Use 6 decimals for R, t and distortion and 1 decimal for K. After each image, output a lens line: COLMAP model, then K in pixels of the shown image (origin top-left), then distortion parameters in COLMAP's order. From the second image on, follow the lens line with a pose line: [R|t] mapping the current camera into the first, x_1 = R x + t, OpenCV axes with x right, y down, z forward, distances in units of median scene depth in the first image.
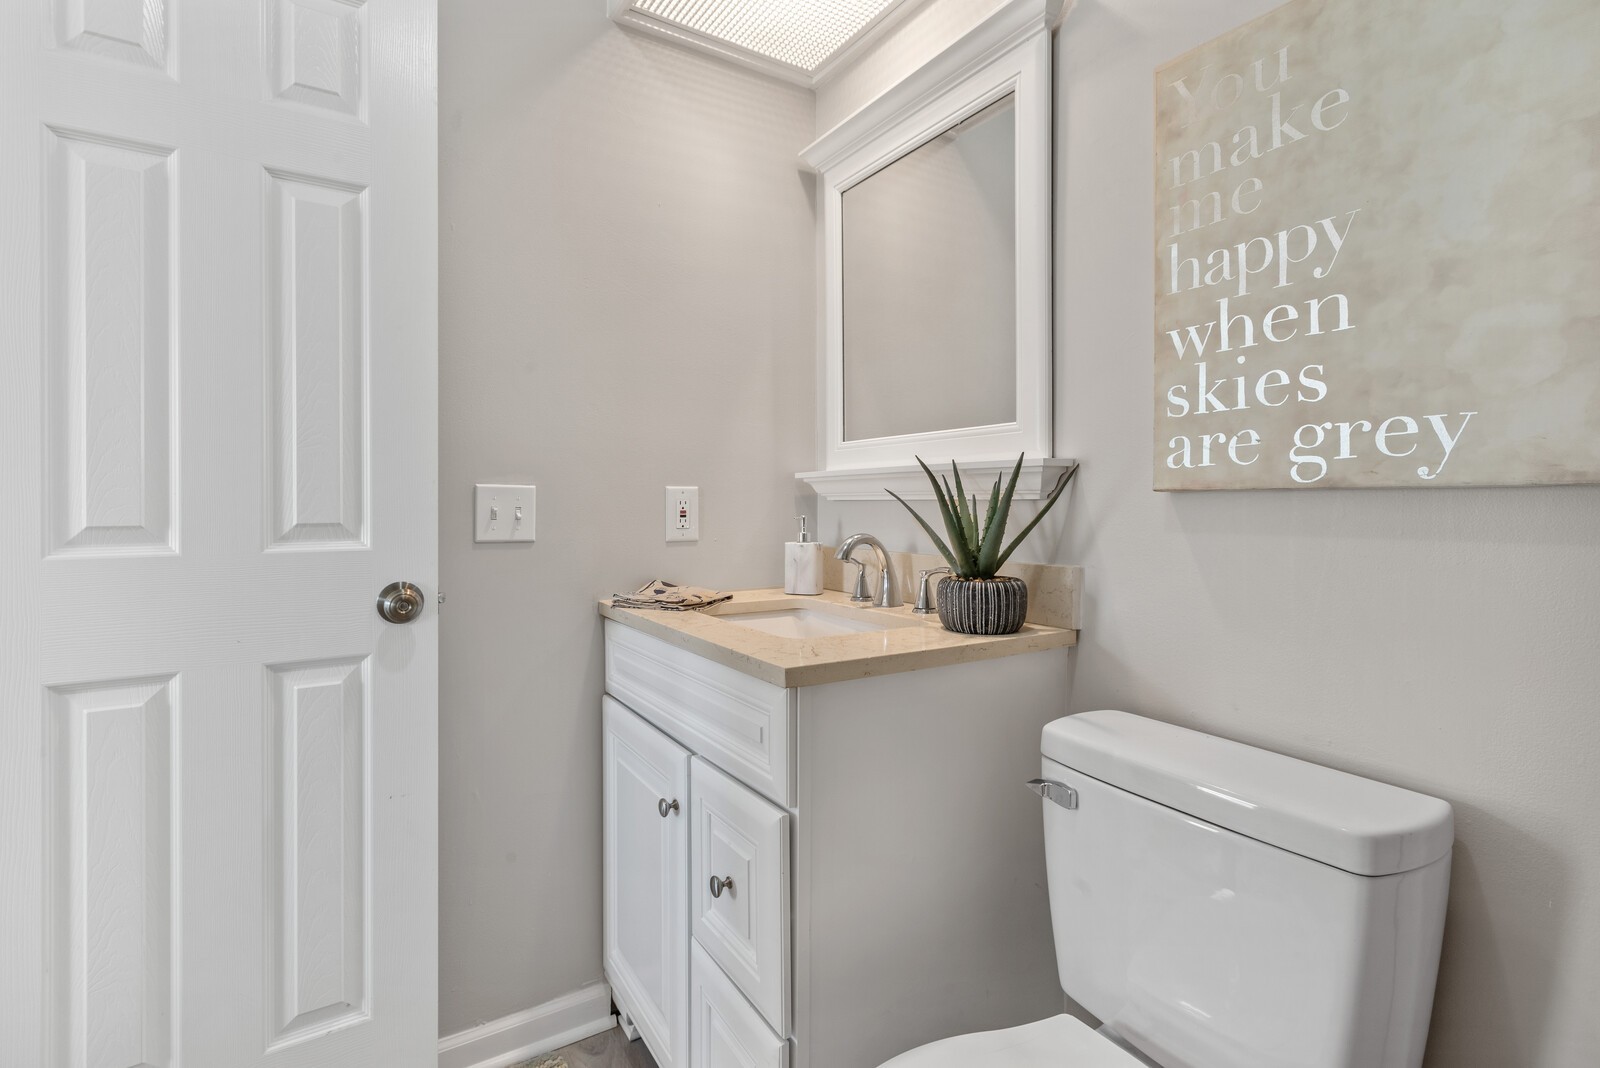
lens RADIAL K [[741.2, 0, 815.0], [0, 741.2, 533.5], [0, 0, 1]] dist [0.003503, -0.000602]
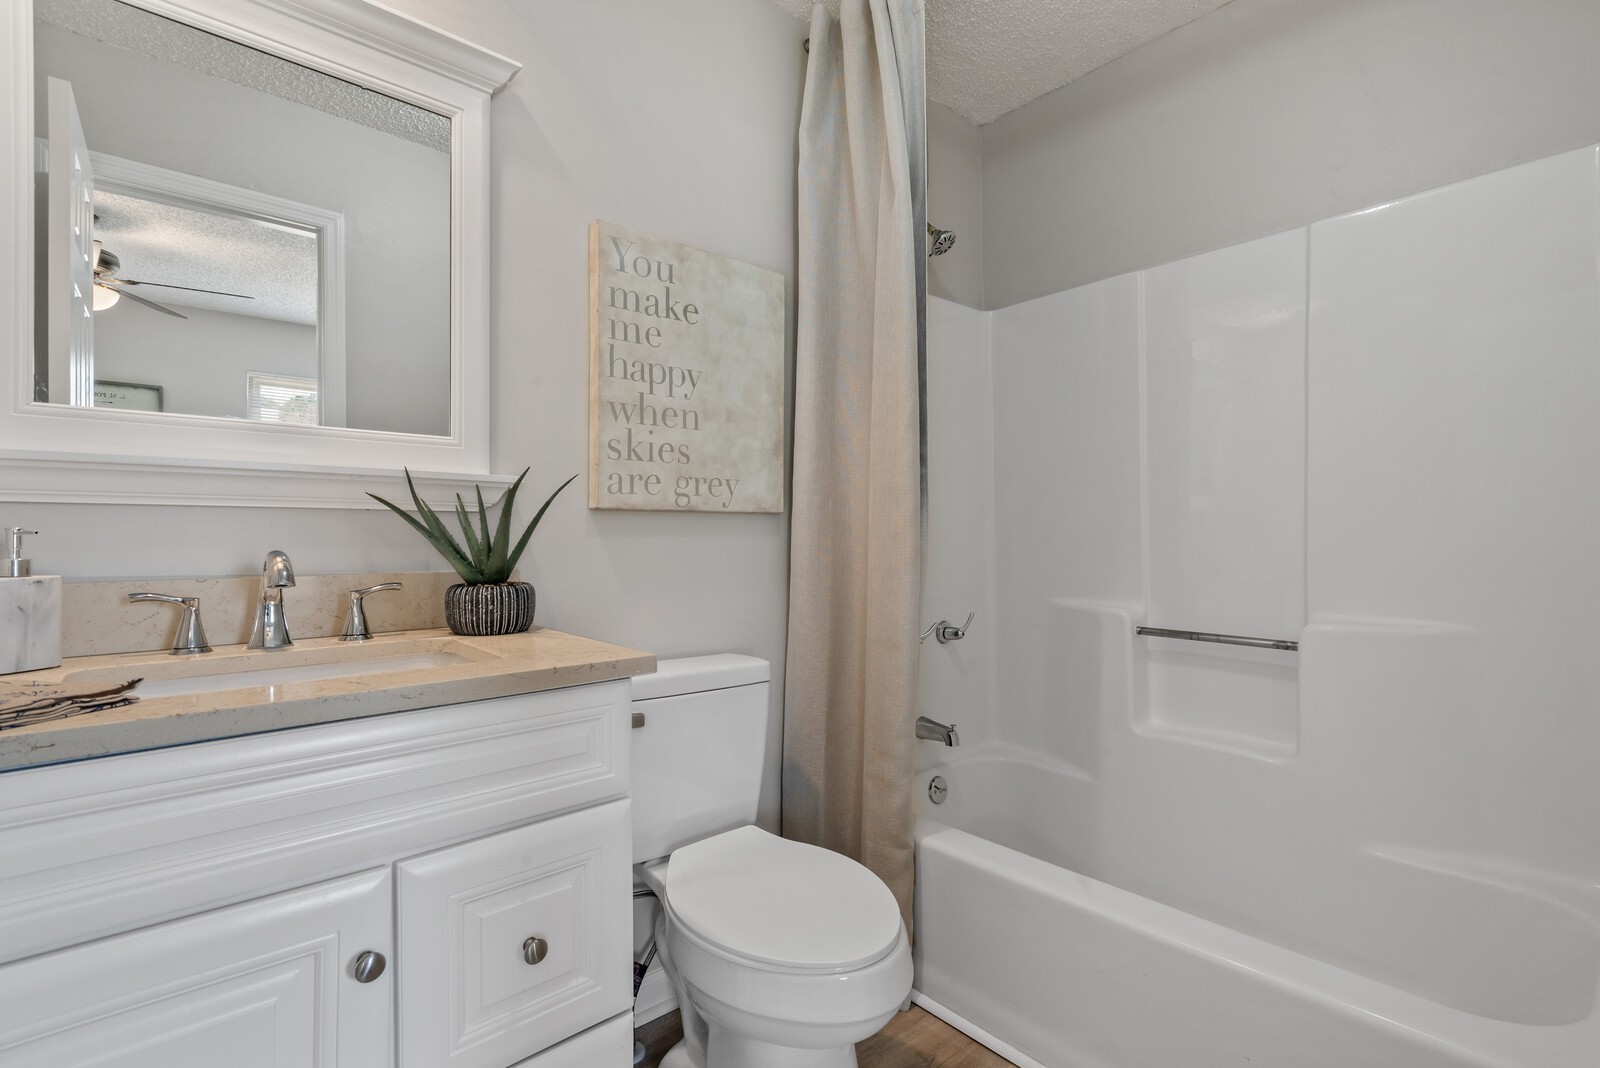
lens RADIAL K [[741.2, 0, 815.0], [0, 741.2, 533.5], [0, 0, 1]] dist [0.003503, -0.000602]
pose [[-0.147074, -0.006997, 0.989101, -1.010417], [0.032869, 0.999388, 0.011958, -0.012906], [-0.988579, 0.034269, -0.146754, 0.791938]]
